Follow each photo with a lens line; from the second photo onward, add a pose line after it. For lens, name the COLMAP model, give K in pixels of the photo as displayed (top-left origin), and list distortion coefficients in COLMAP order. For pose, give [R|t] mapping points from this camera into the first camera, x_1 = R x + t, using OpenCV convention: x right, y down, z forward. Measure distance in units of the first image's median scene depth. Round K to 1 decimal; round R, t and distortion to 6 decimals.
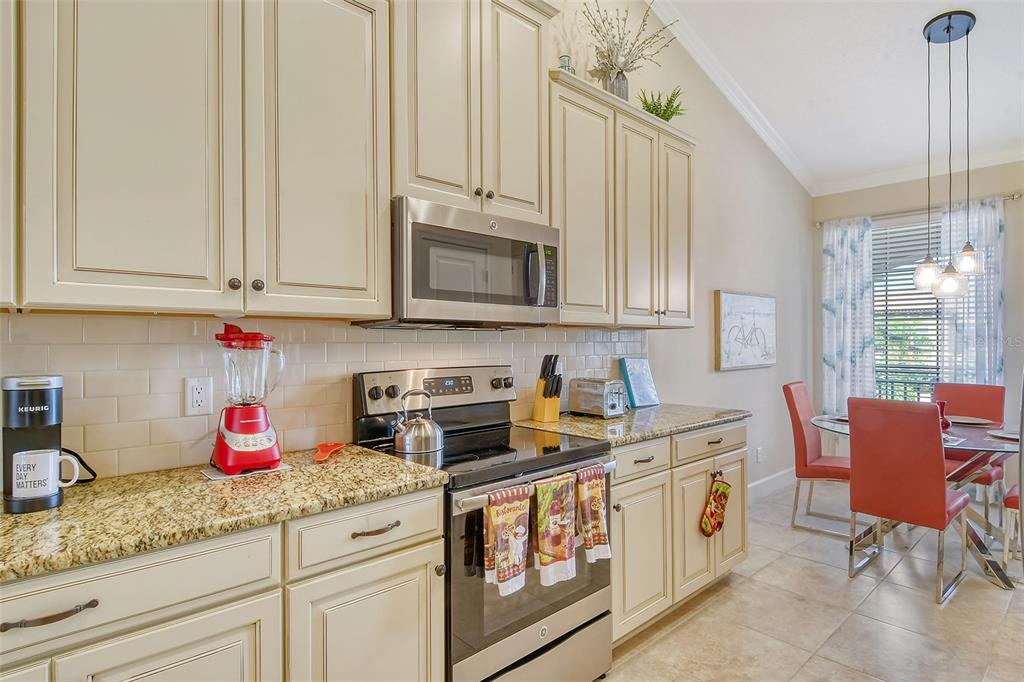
lens RADIAL K [[543.6, 0, 519.9], [0, 543.6, 339.0], [0, 0, 1]] dist [0.001316, -0.001563]
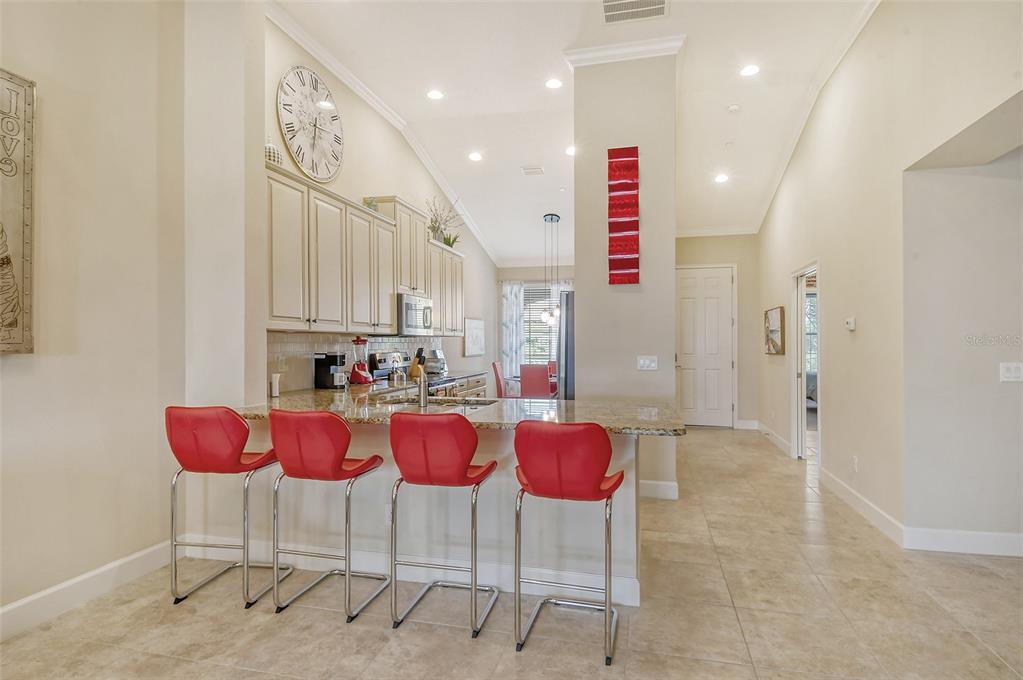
lens RADIAL K [[543.0, 0, 519.4], [0, 543.0, 338.0], [0, 0, 1]] dist [0.001316, -0.001563]
pose [[0.831737, 0.001731, 0.555167, -0.571555], [0.002719, 0.999970, -0.007191, 0.002286], [-0.555163, 0.007491, 0.831708, -0.786114]]
